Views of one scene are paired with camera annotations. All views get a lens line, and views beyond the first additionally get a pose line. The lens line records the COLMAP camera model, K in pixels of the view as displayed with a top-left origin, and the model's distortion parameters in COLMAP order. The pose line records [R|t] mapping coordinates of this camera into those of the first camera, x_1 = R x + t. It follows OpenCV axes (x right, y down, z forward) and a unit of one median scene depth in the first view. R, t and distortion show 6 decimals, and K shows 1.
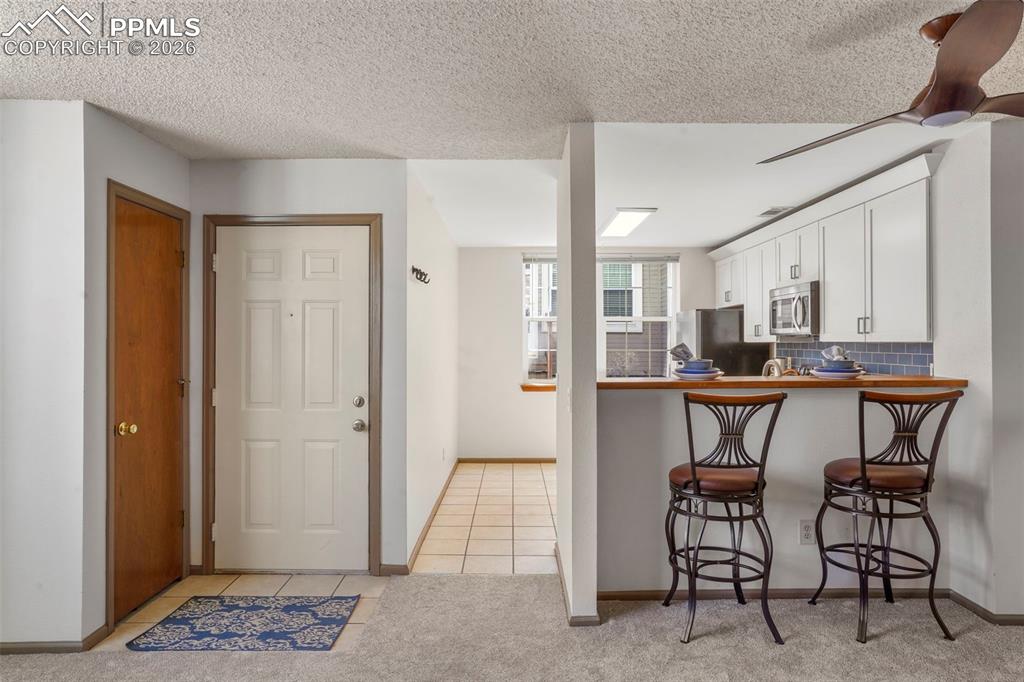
lens RADIAL K [[622.5, 0, 513.8], [0, 622.5, 341.1], [0, 0, 1]] dist [0.000851, 0.001801]
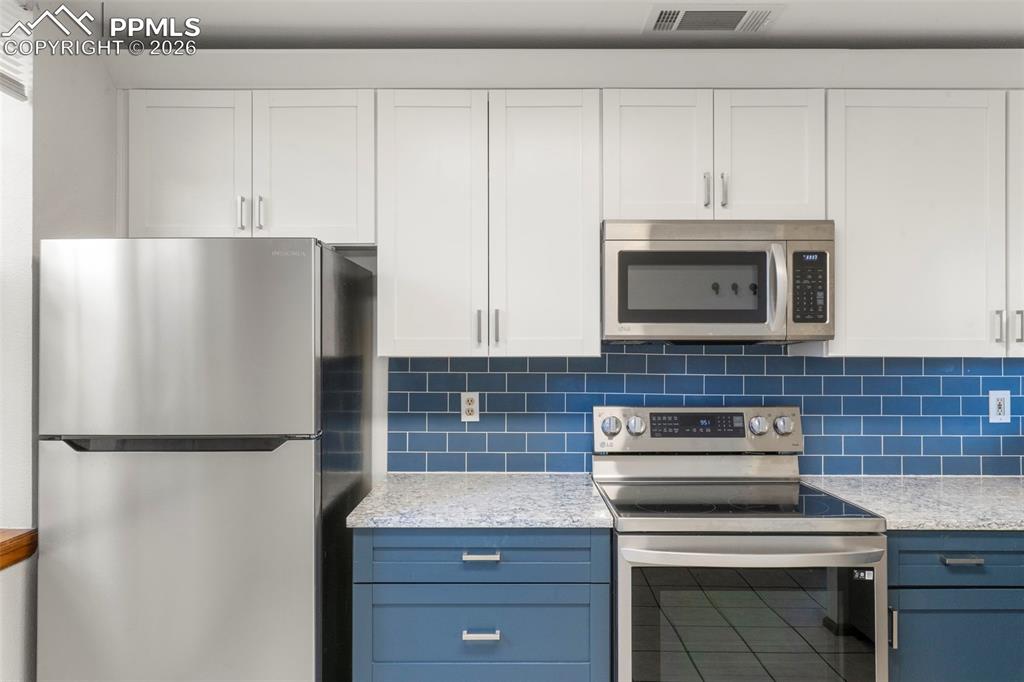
lens RADIAL K [[684.9, 0, 510.2], [0, 684.9, 340.1], [0, 0, 1]] dist [0.004376, 0.004089]
pose [[0.003549, 0.005687, 0.999978, -0.009010], [-0.006334, 0.999964, -0.005664, -0.009505], [-0.999974, -0.006313, 0.003585, 1.562074]]
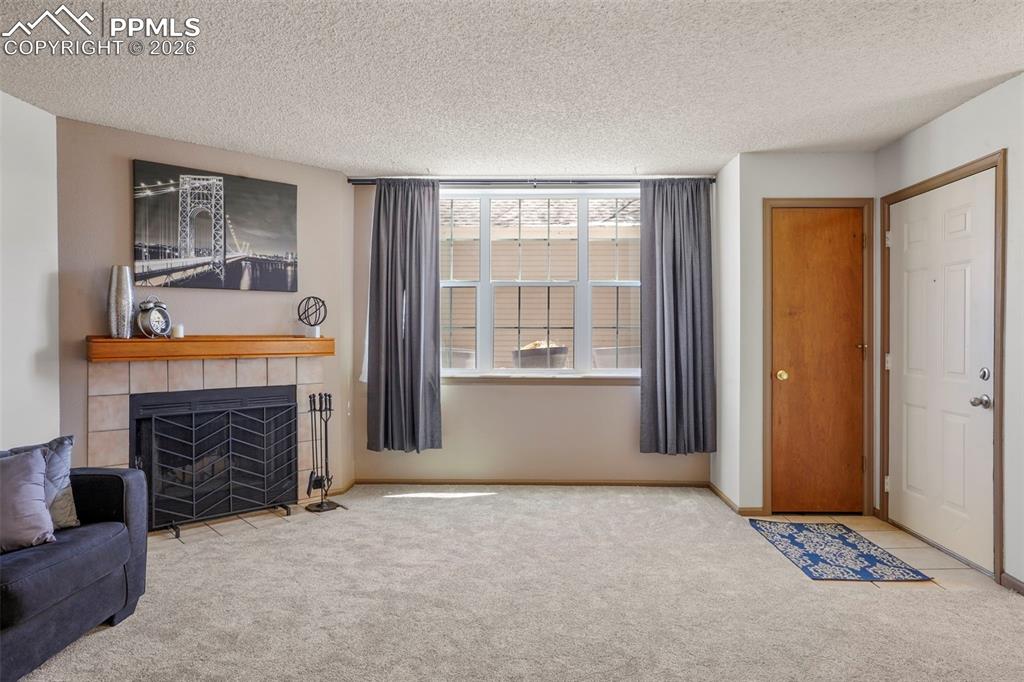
lens RADIAL K [[622.5, 0, 513.8], [0, 622.5, 341.1], [0, 0, 1]] dist [0.000851, 0.001801]
pose [[-0.030048, 0.011477, -0.999483, 0.633884], [0.001652, 0.999933, 0.011433, 0.039784], [0.999547, -0.001307, -0.030065, 0.370728]]
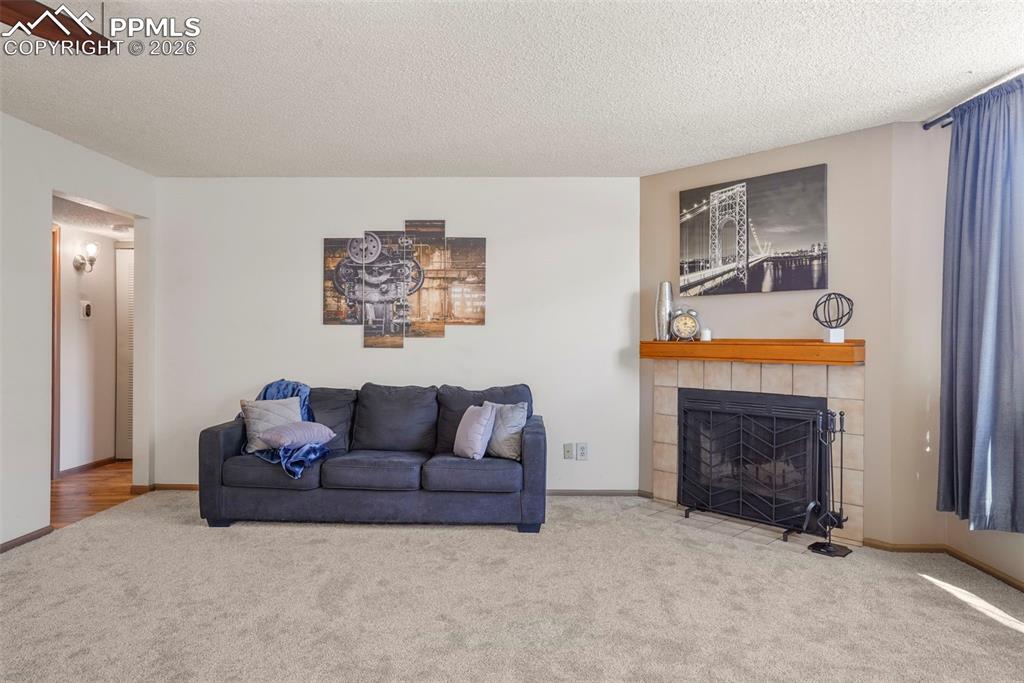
lens RADIAL K [[666.4, 0, 515.1], [0, 666.4, 339.6], [0, 0, 1]] dist [-0.037054, 0.078477]
pose [[-0.999668, -0.002383, 0.025668, -0.067880], [-0.002305, 0.999993, 0.003090, 0.039802], [-0.025675, 0.003030, -0.999666, 1.014113]]
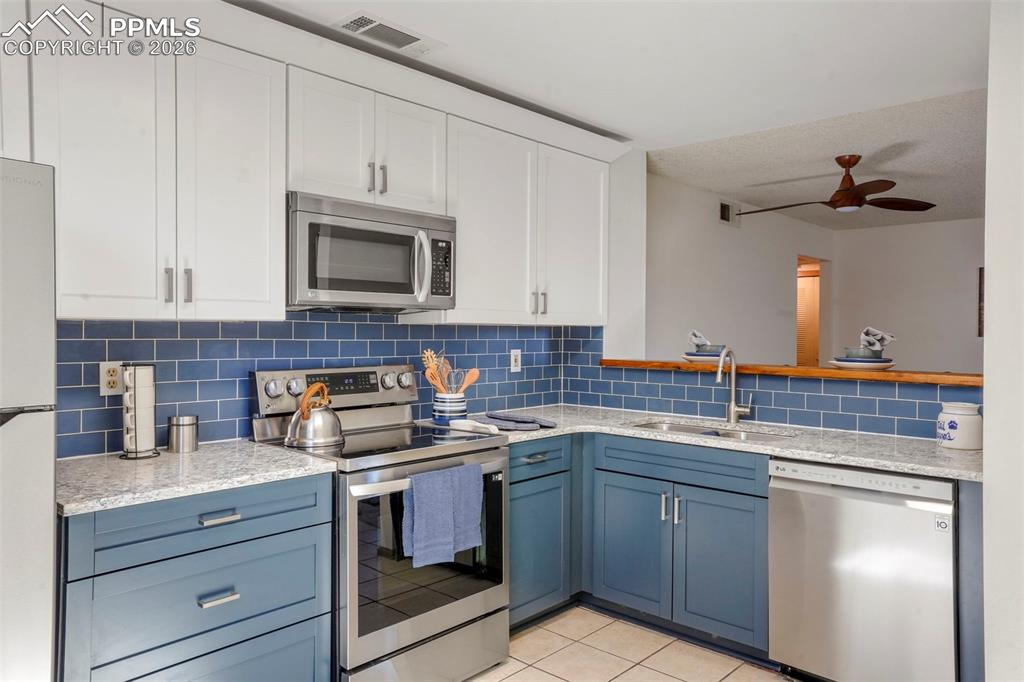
lens RADIAL K [[717.3, 0, 509.5], [0, 717.3, 337.0], [0, 0, 1]] dist [0.004770, 0.002670]
pose [[-0.732708, -0.009996, 0.680469, -0.008981], [-0.008436, 0.999949, 0.005606, 0.011736], [-0.680490, -0.001633, -0.732755, 1.842745]]
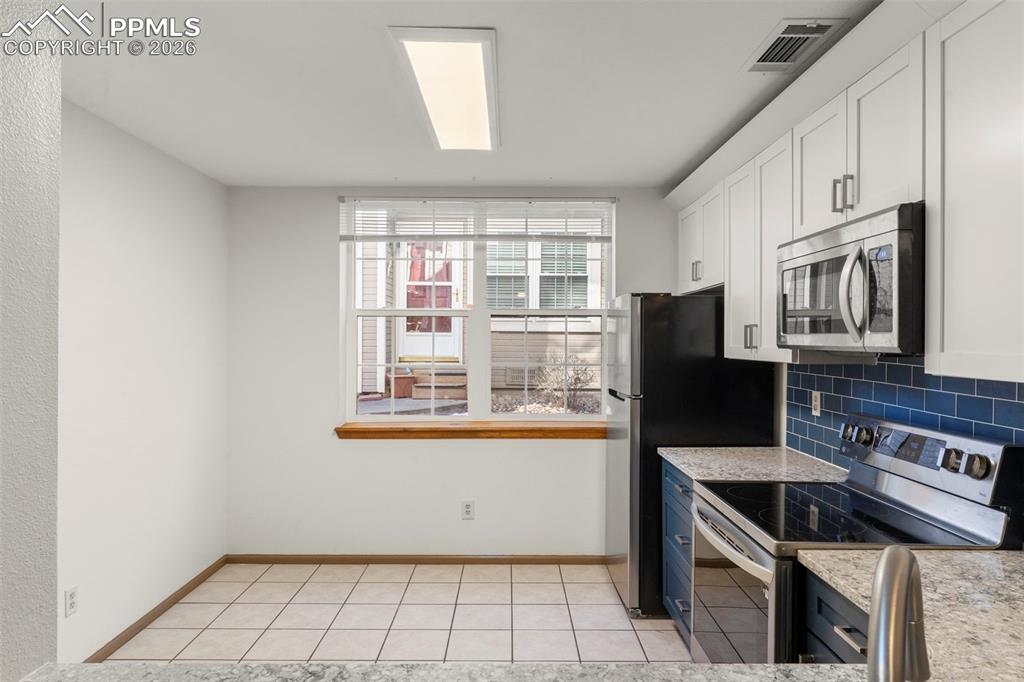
lens RADIAL K [[622.5, 0, 513.8], [0, 622.5, 341.1], [0, 0, 1]] dist [0.000851, 0.001801]
pose [[0.999966, 0.004917, 0.006588, 0.326895], [-0.004960, 0.999967, 0.006473, -0.024503], [-0.006556, -0.006506, 0.999957, 0.826590]]
